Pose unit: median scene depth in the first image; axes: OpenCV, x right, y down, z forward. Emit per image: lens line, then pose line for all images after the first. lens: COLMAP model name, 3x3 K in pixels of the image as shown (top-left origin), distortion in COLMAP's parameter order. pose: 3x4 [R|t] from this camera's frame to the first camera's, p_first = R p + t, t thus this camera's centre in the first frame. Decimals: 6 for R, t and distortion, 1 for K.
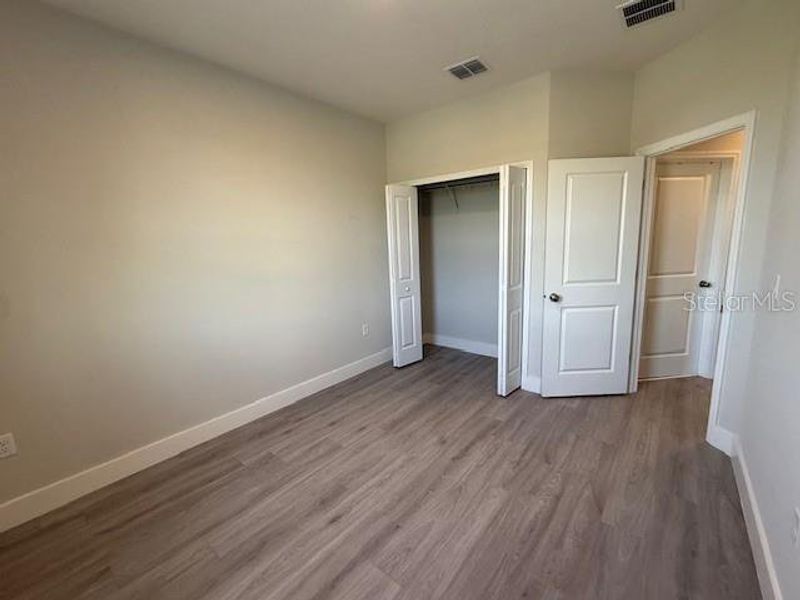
lens RADIAL K [[340.1, 0, 401.4], [0, 340.1, 302.4], [0, 0, 1]] dist [0.002773, 0.000329]
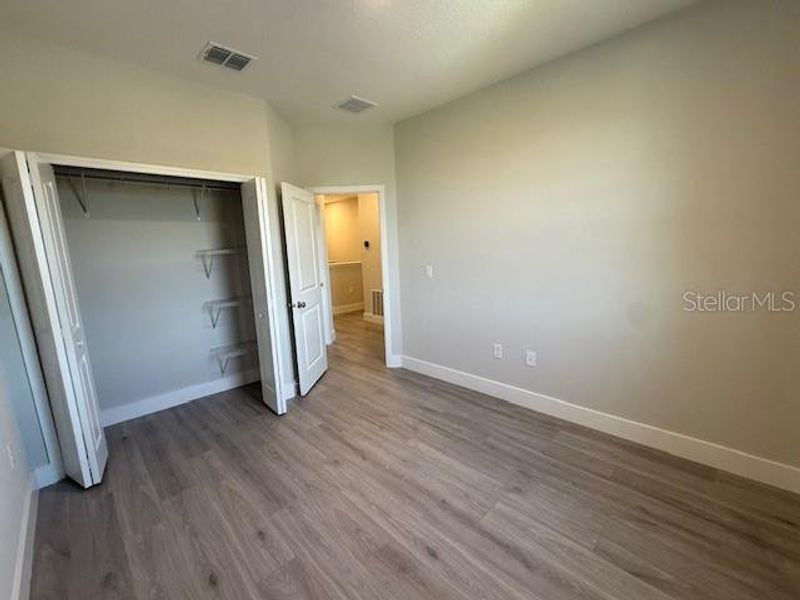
lens RADIAL K [[340.1, 0, 401.3], [0, 340.1, 300.6], [0, 0, 1]] dist [0.002773, 0.000329]
pose [[0.109556, -0.129476, 0.985512, -0.766035], [0.211766, 0.971758, 0.104128, -0.088048], [-0.971161, 0.197290, 0.133880, 0.636520]]
